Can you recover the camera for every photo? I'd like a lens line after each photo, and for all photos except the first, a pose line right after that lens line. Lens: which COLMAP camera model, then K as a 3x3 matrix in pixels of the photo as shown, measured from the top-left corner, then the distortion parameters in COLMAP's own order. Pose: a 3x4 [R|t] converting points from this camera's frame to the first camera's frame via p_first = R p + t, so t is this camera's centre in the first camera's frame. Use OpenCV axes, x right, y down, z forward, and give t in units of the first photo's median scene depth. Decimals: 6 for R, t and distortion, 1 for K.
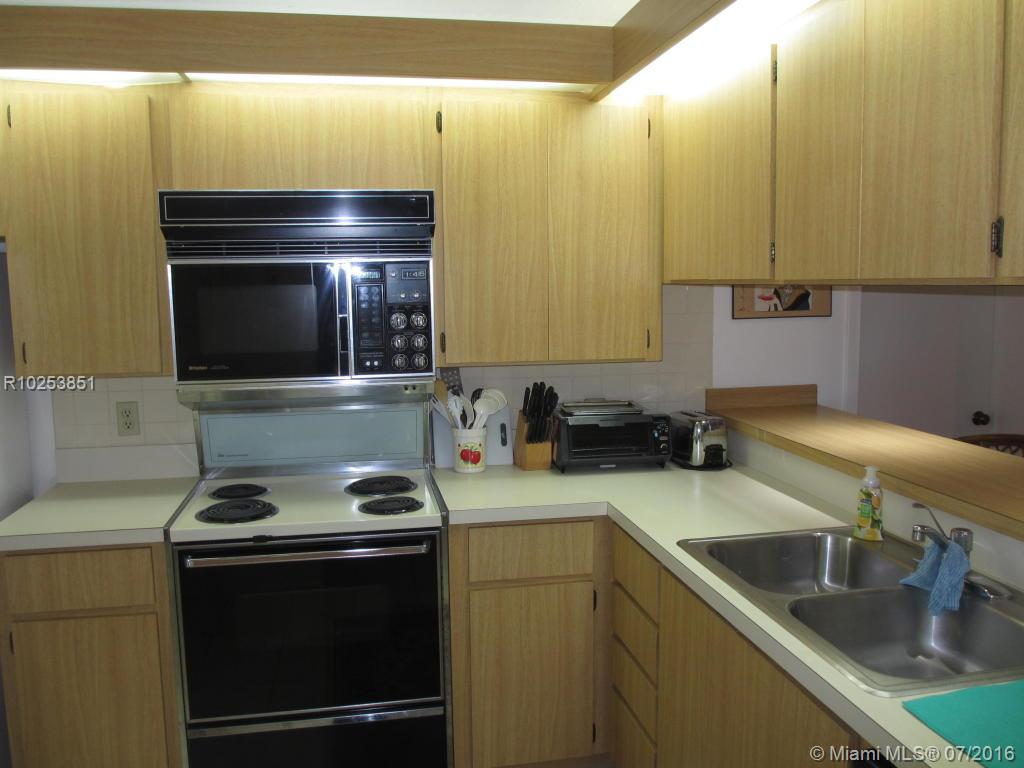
lens RADIAL K [[855.5, 0, 518.5], [0, 855.5, 389.1], [0, 0, 1]] dist [-0.063756, 0.036354]
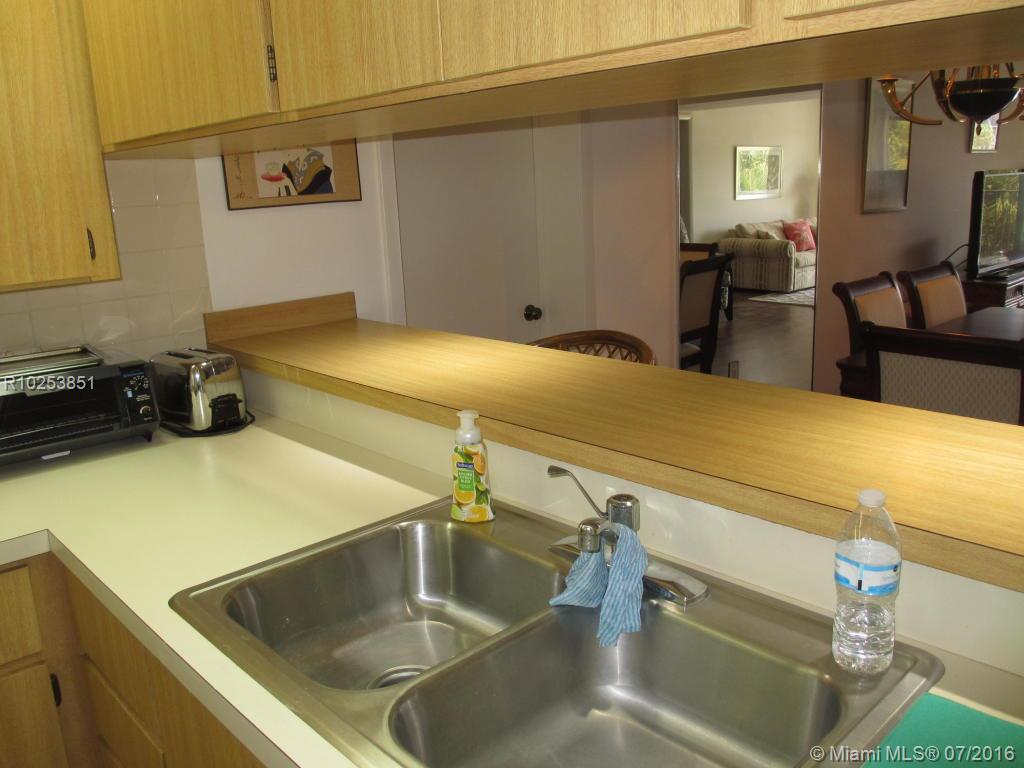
lens RADIAL K [[855.5, 0, 522.8], [0, 855.5, 390.7], [0, 0, 1]] dist [-0.063756, 0.036354]
pose [[0.846728, -0.149835, 0.510490, 0.089948], [0.095735, 0.986771, 0.130837, -0.004263], [-0.523341, -0.061912, 0.849871, 0.313104]]
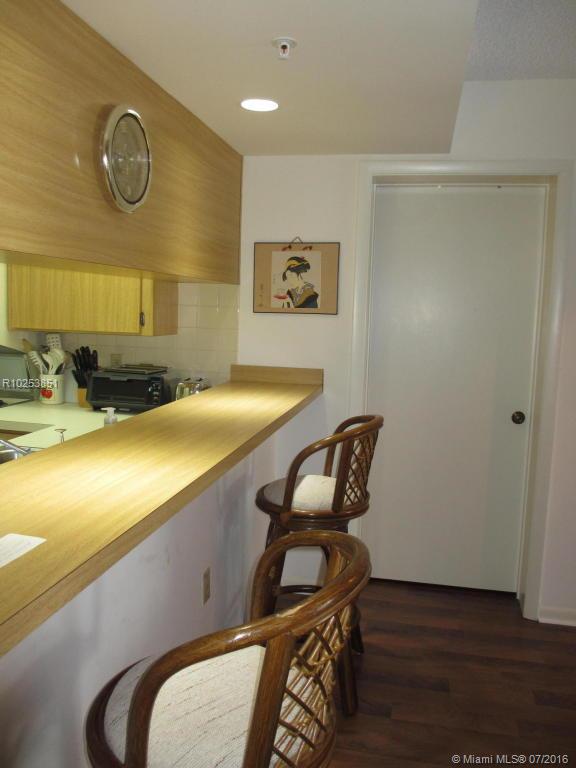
lens RADIAL K [[641.6, 0, 287.6], [0, 641.6, 385.1], [0, 0, 1]] dist [-0.063756, 0.036354]
pose [[0.916050, 0.088437, -0.391191, 0.791180], [-0.091642, 0.995737, 0.010511, 0.015028], [0.390453, 0.026221, 0.920249, 0.141039]]
